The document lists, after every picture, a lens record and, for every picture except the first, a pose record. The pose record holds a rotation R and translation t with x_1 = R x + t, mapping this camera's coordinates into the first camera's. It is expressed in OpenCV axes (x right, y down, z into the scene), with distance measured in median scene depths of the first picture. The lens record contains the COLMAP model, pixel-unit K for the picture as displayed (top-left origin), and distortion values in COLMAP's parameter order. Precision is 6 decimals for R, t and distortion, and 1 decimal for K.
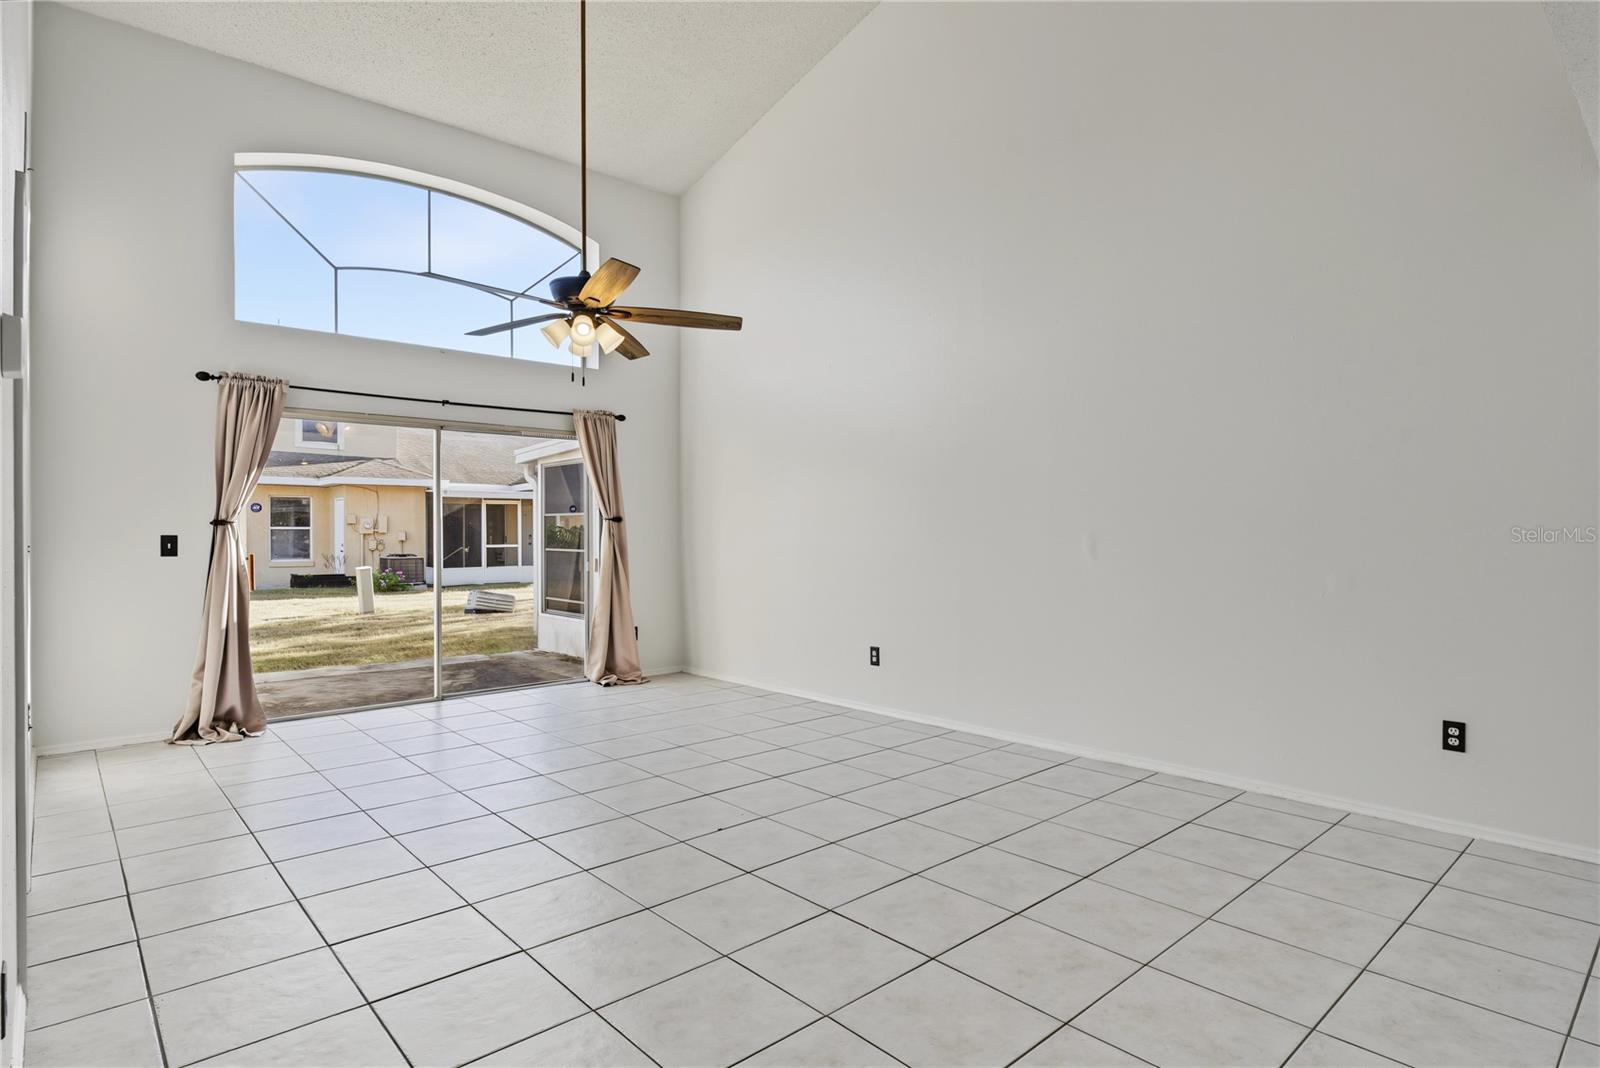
lens RADIAL K [[843.3, 0, 799.1], [0, 843.3, 535.6], [0, 0, 1]] dist [-0.000483, 0.000066]
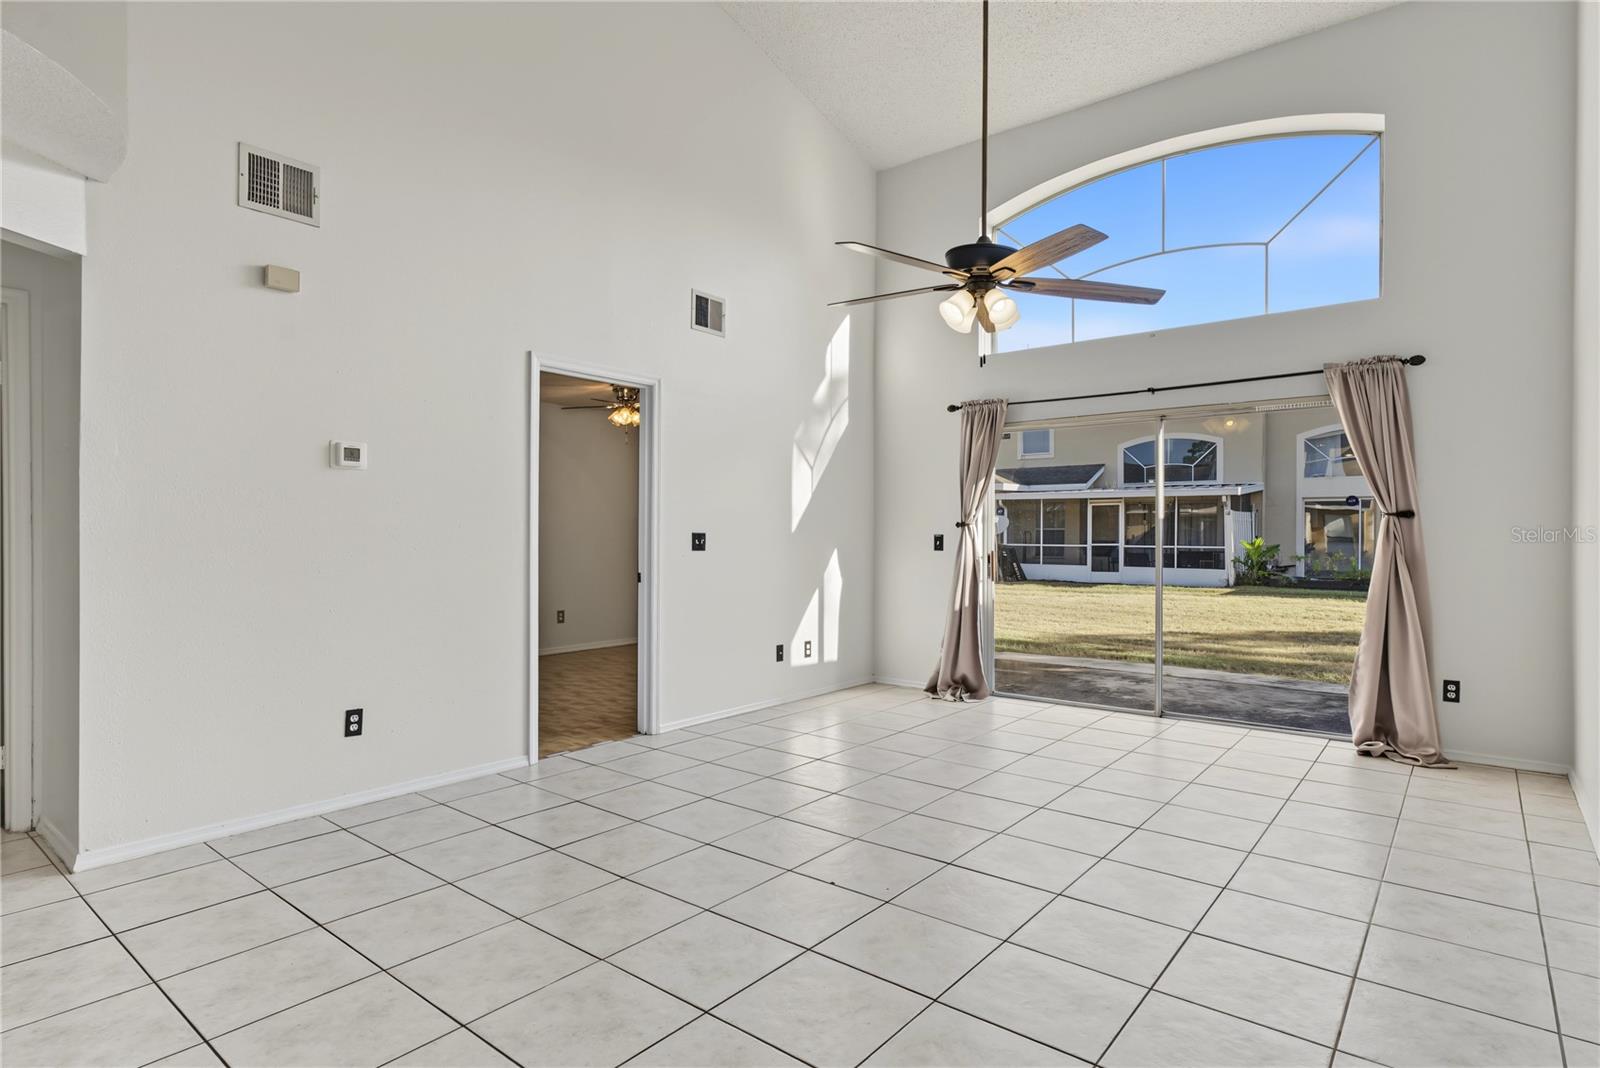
lens RADIAL K [[843.3, 0, 799.1], [0, 843.3, 535.6], [0, 0, 1]] dist [-0.000483, 0.000066]
pose [[0.162561, 0.010825, -0.986639, 0.475087], [0.000370, 0.999939, 0.011032, -0.012249], [0.986698, -0.002158, 0.162547, 0.538623]]
